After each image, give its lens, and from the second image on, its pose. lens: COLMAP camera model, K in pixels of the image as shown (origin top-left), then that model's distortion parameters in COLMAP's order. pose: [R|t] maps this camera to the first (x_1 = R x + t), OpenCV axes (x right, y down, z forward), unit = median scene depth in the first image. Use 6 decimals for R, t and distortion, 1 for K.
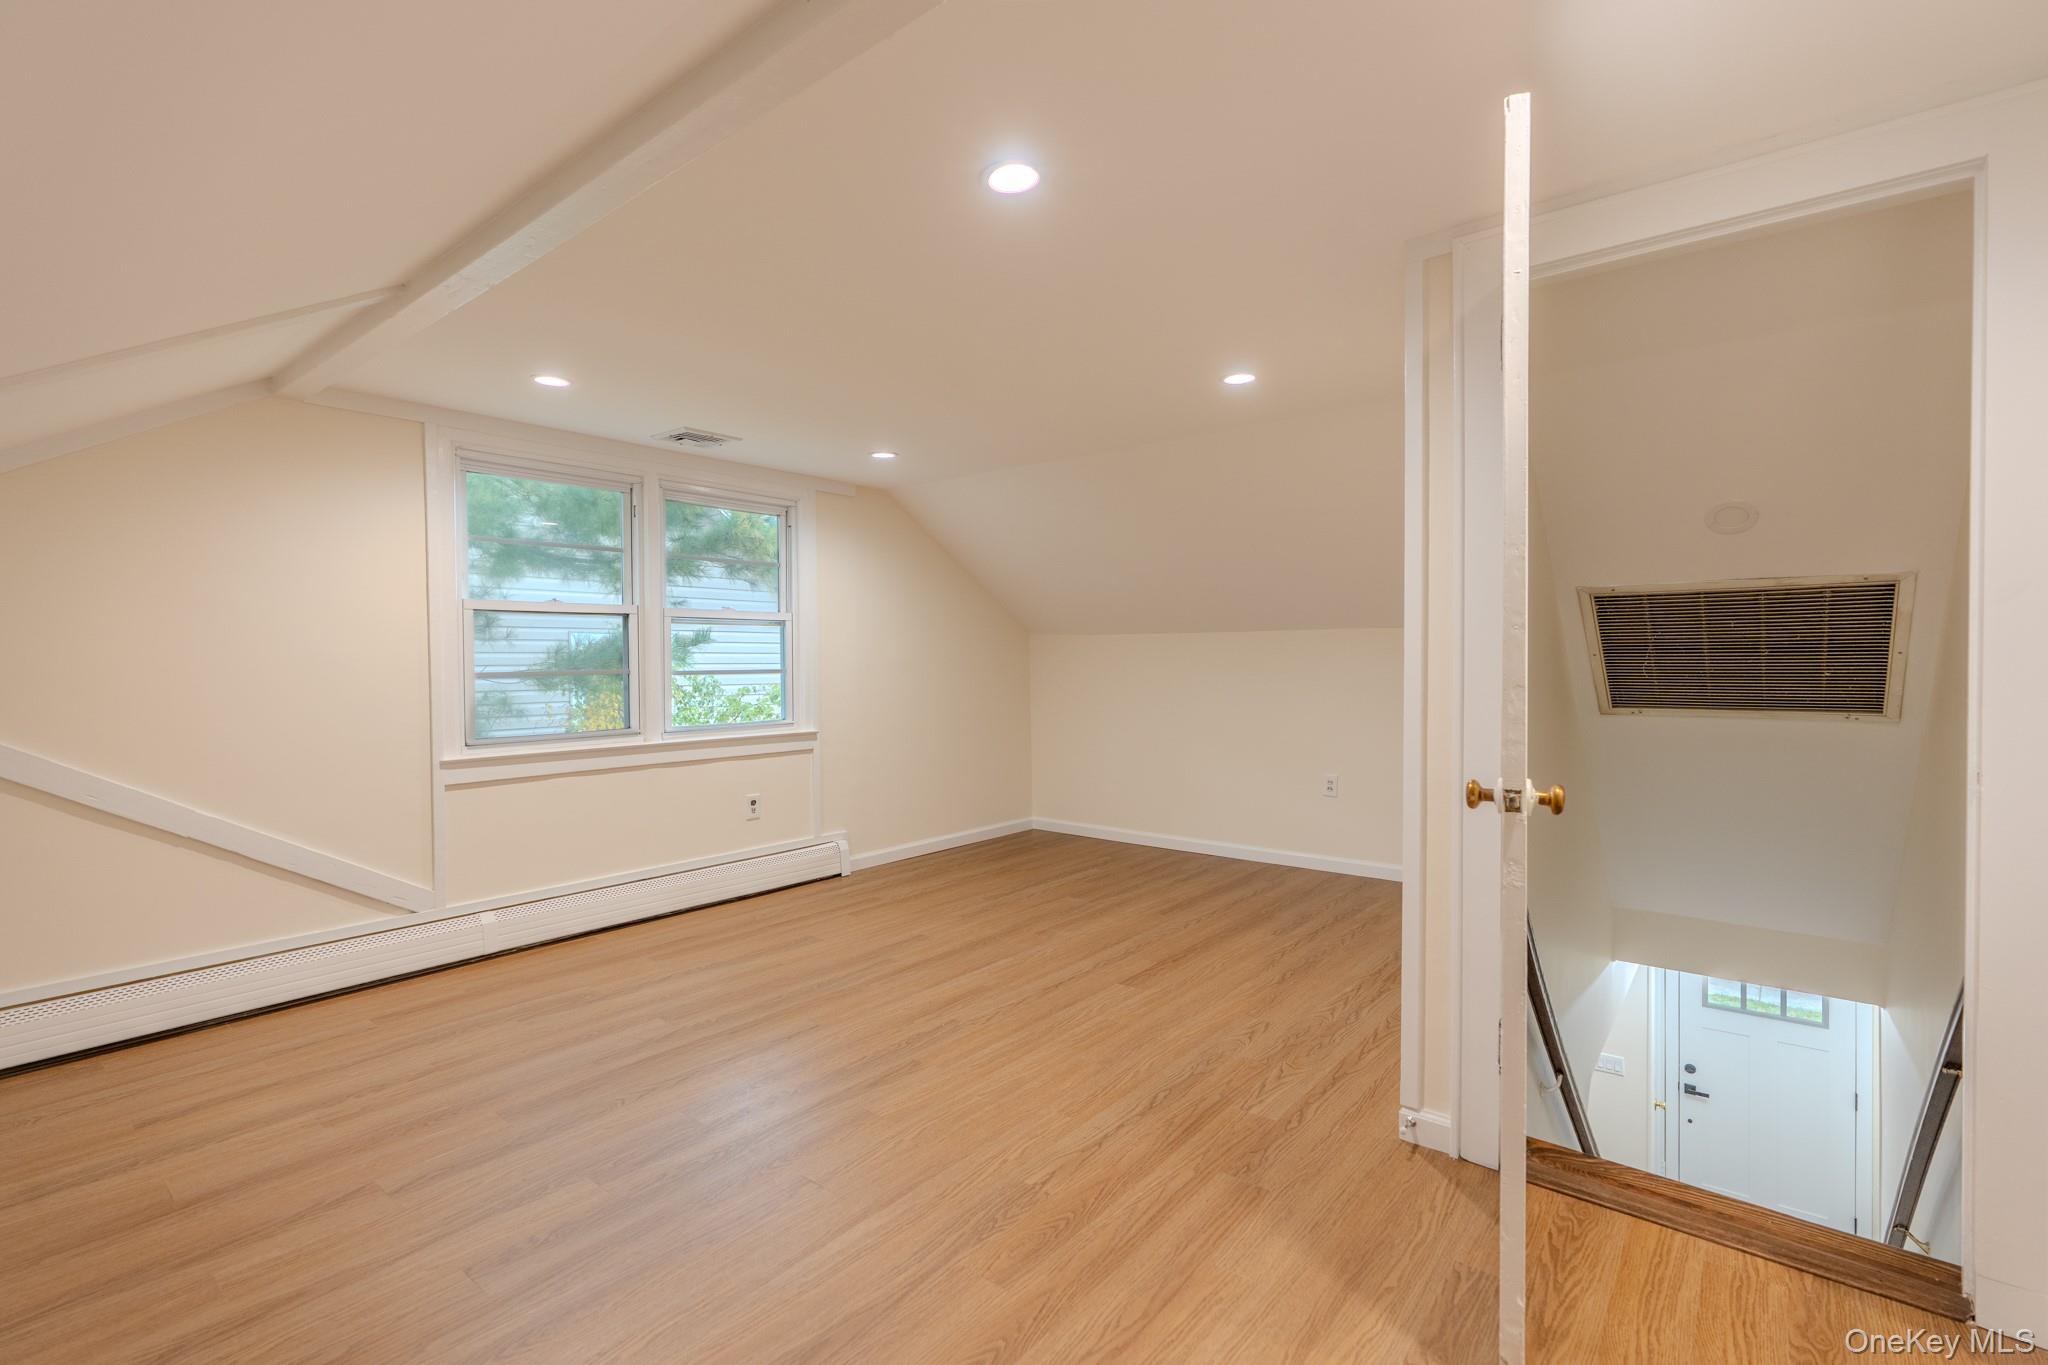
lens RADIAL K [[915.4, 0, 1023.5], [0, 915.4, 676.1], [0, 0, 1]] dist [-0.003548, 0.000276]
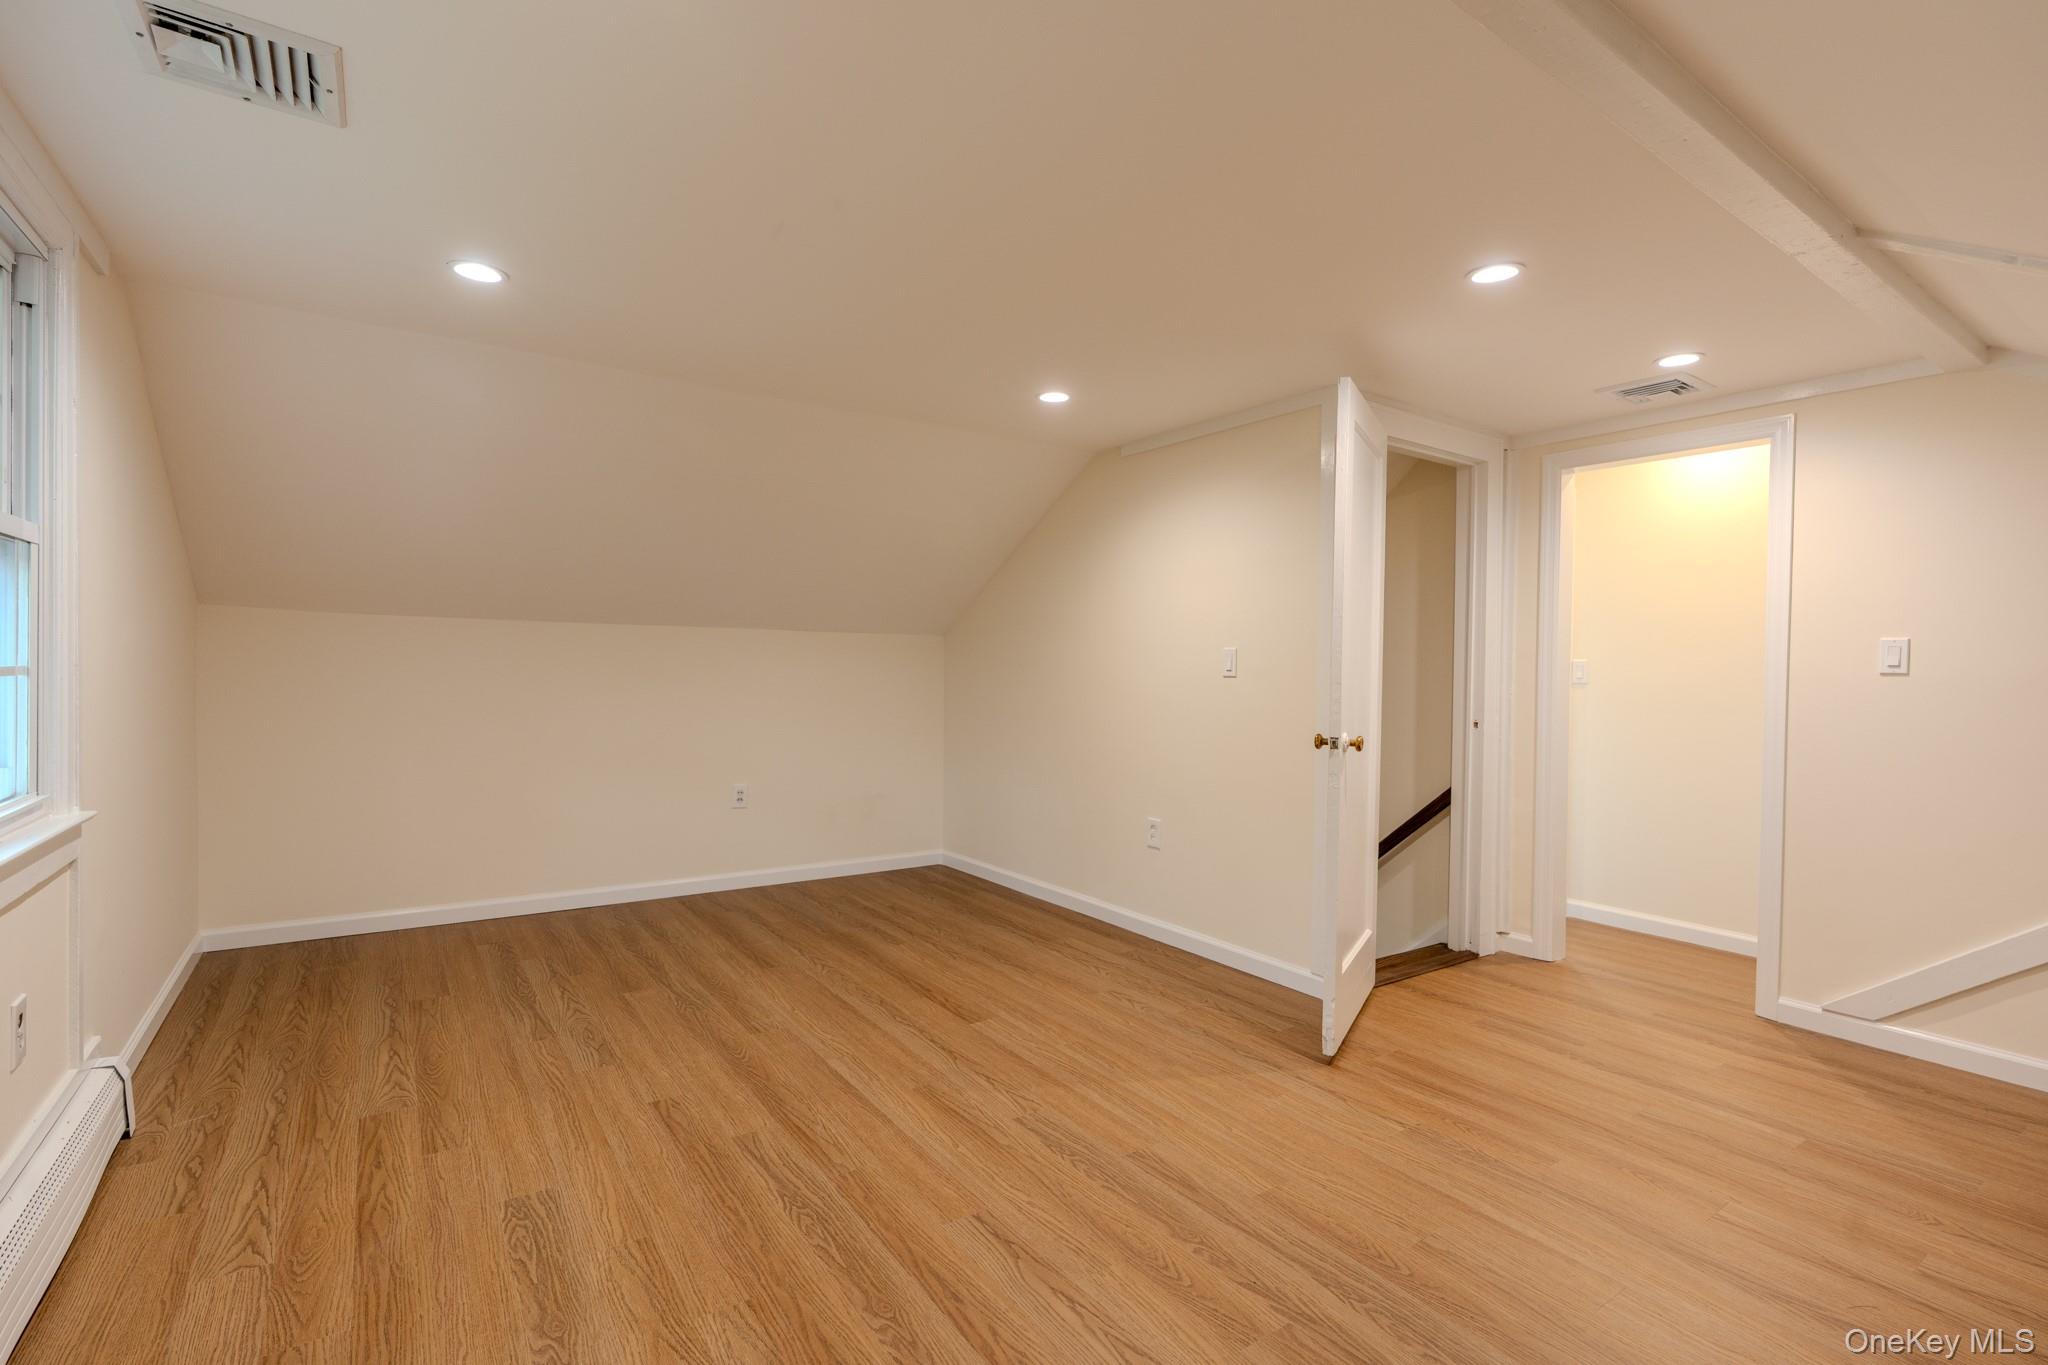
lens RADIAL K [[1051.4, 0, 1024.0], [0, 1051.4, 682.5], [0, 0, 1]] dist [0.000211, 0.000022]
pose [[0.232533, -0.004136, 0.972580, -0.765106], [0.000593, 0.999991, 0.004111, 0.020972], [-0.972588, -0.000379, 0.232533, 0.687992]]
